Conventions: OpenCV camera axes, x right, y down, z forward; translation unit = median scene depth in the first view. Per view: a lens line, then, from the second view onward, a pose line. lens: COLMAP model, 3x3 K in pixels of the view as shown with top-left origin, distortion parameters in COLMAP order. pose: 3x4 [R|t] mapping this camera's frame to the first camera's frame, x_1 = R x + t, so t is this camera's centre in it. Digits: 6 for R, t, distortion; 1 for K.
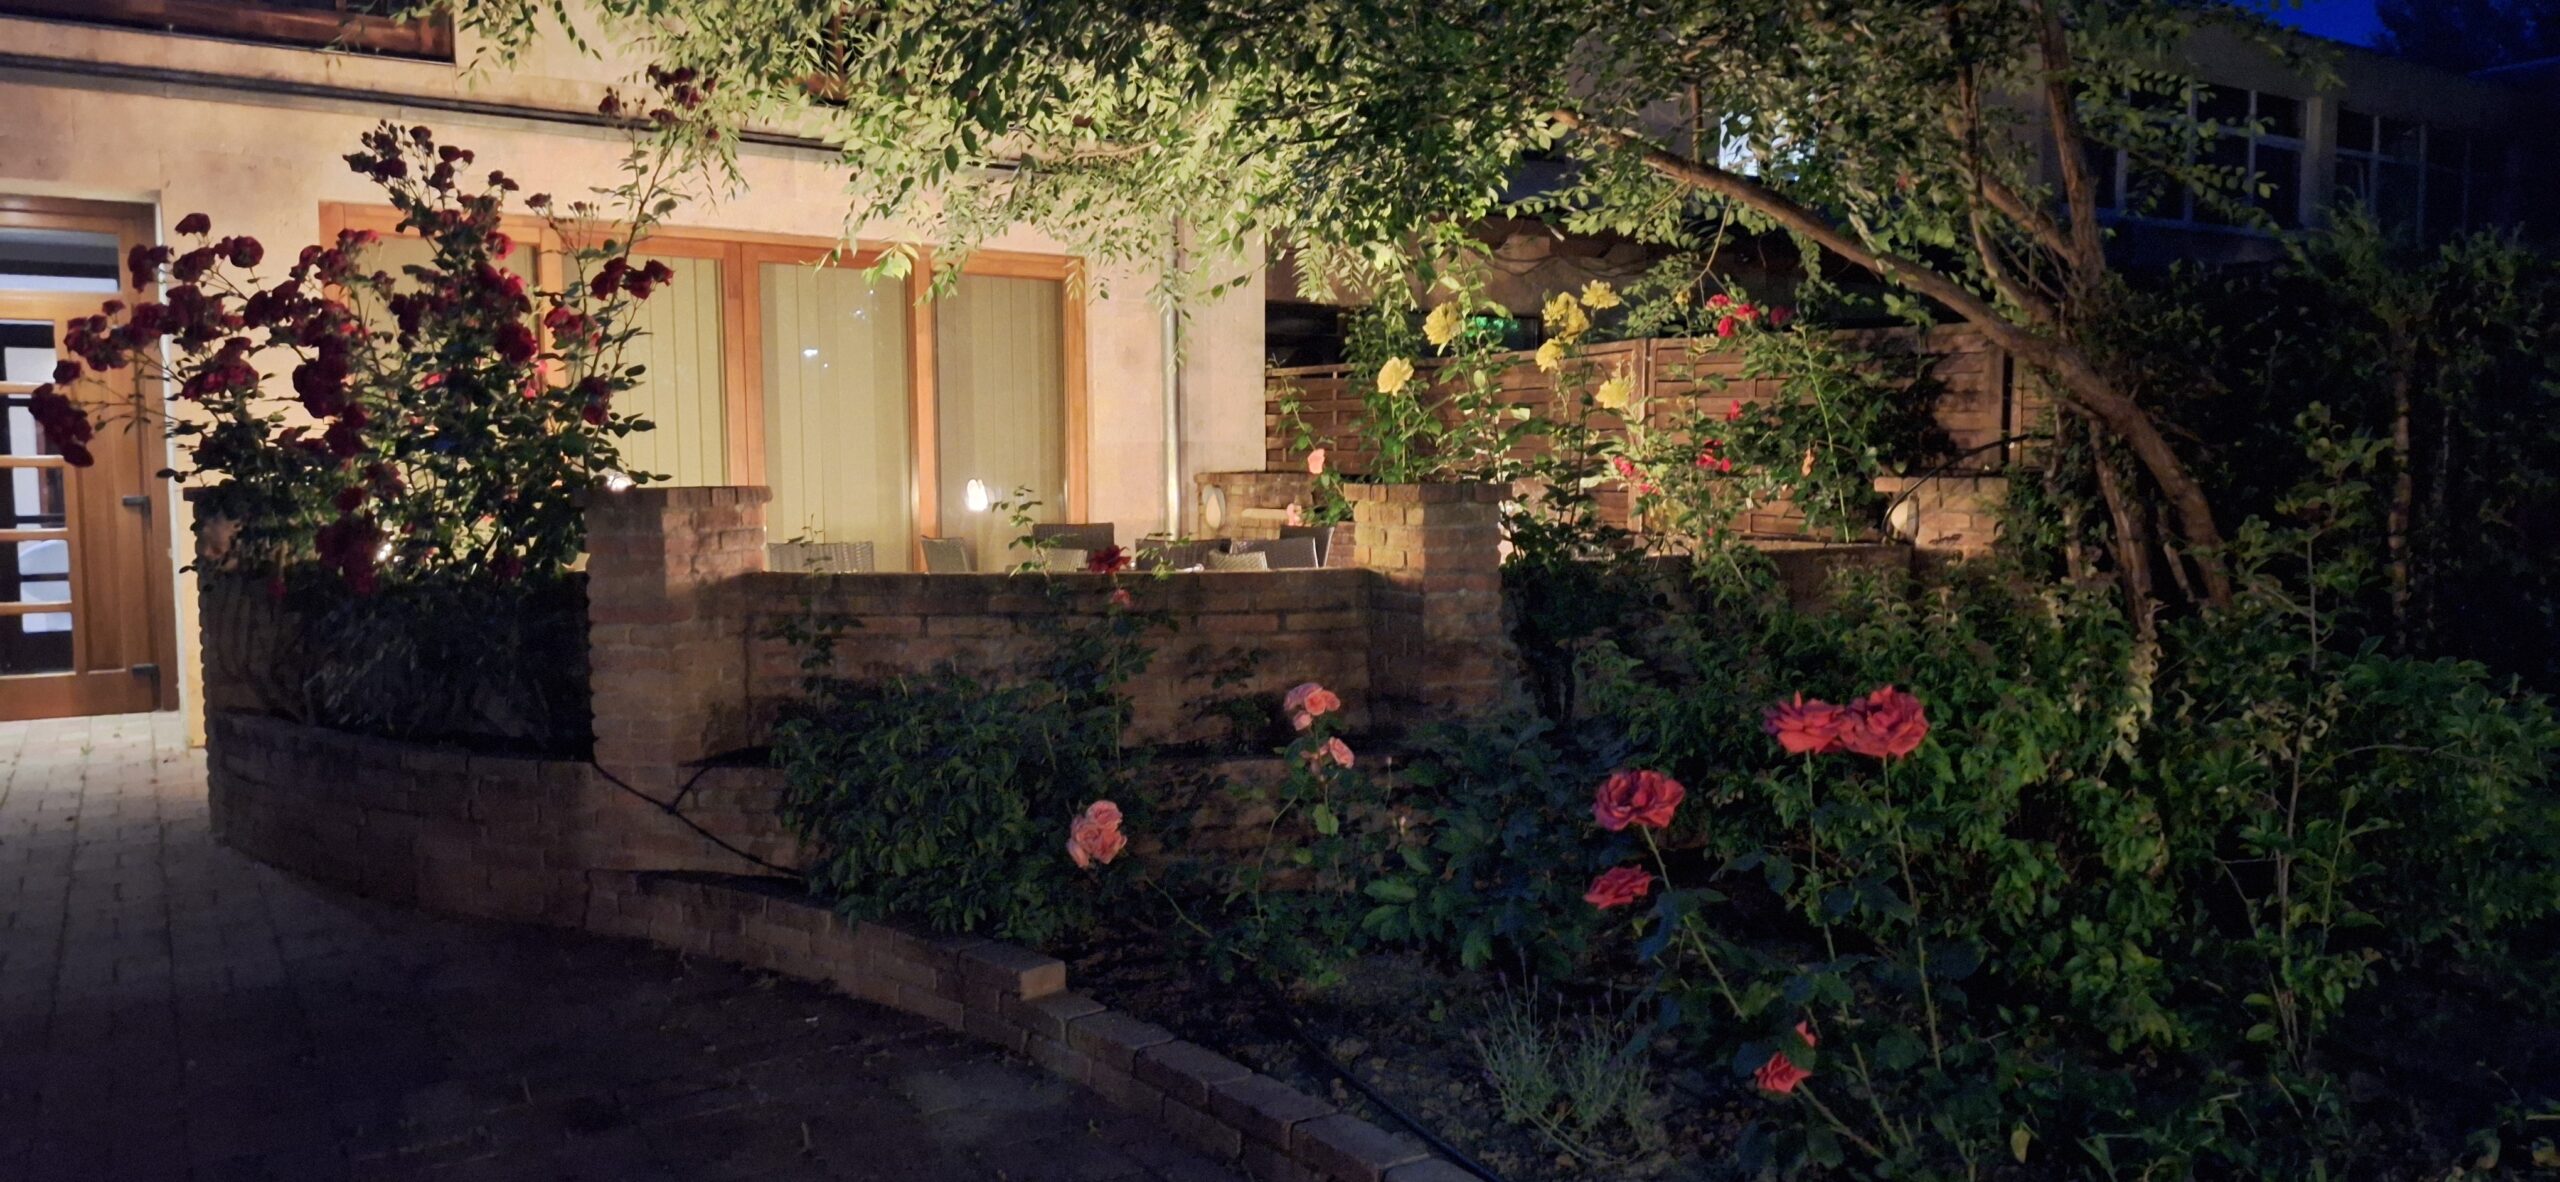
lens RADIAL K [[1735.9, 0, 1280.0], [0, 1735.9, 591.0], [0, 0, 1]] dist [0.096919, -0.113949]
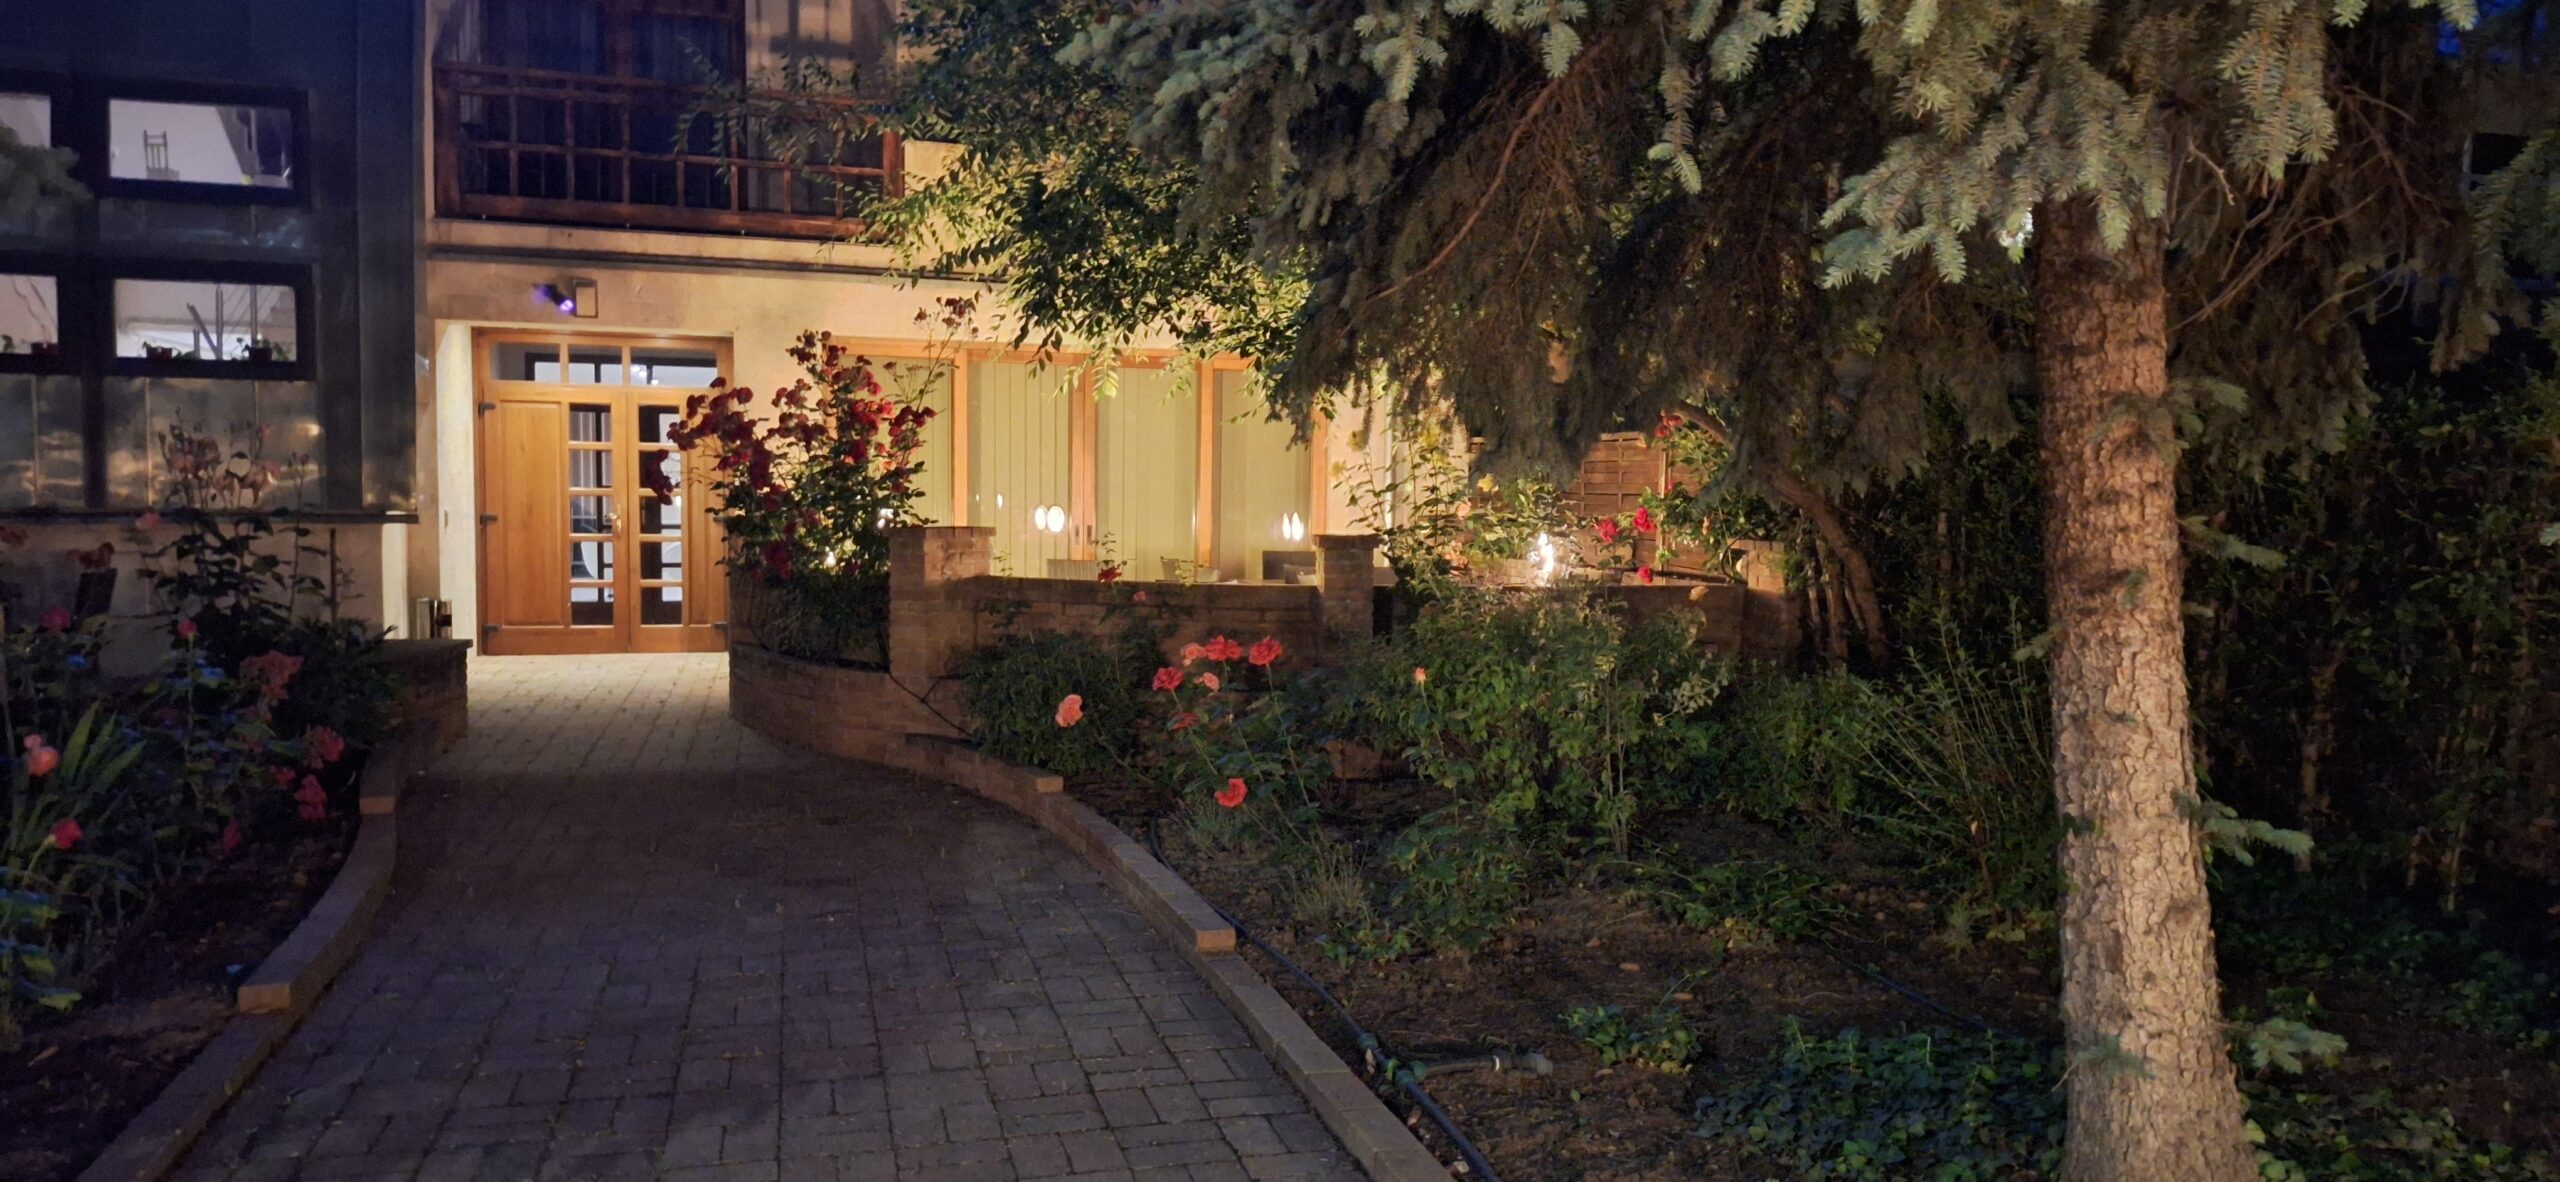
lens RADIAL K [[1741.2, 0, 1302.5], [0, 1741.2, 601.4], [0, 0, 1]] dist [0.087899, -0.108608]
pose [[0.957841, 0.039553, -0.284564, 0.536023], [-0.041003, 0.999159, 0.000862, 0.000964], [0.284359, 0.010842, 0.958657, -0.632747]]
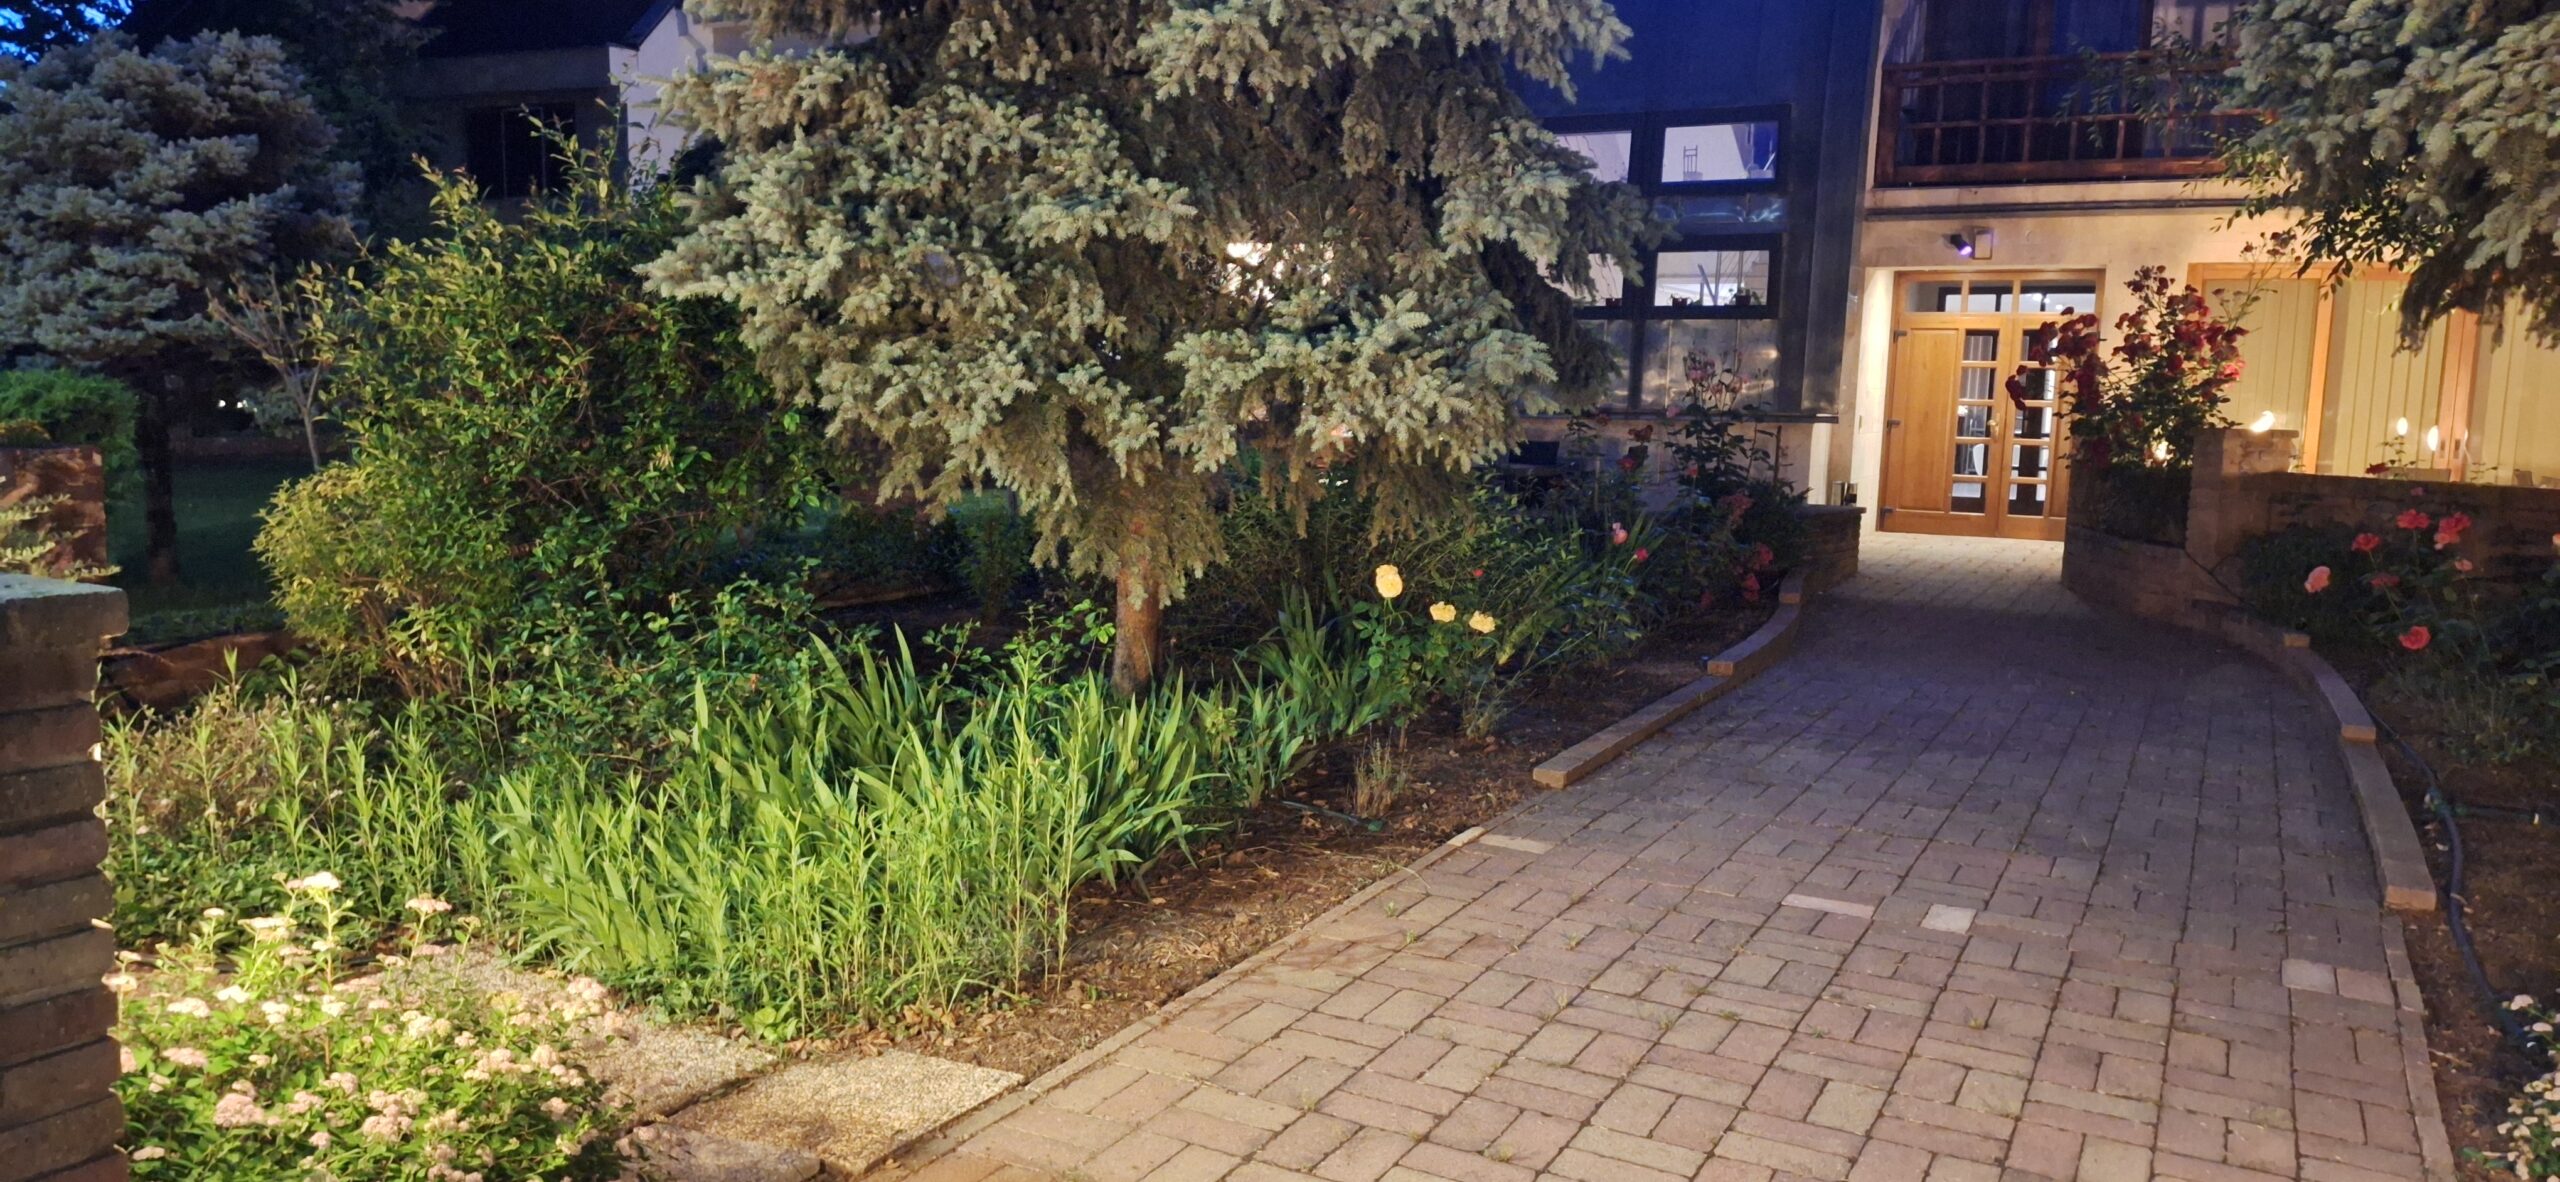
lens RADIAL K [[1766.6, 0, 1250.8], [0, 1766.6, 604.6], [0, 0, 1]] dist [0.092114, -0.112502]
pose [[0.469291, 0.128625, -0.873625, 1.037769], [-0.089618, 0.991164, 0.097789, 0.047946], [0.878484, 0.032401, 0.476672, -1.112795]]
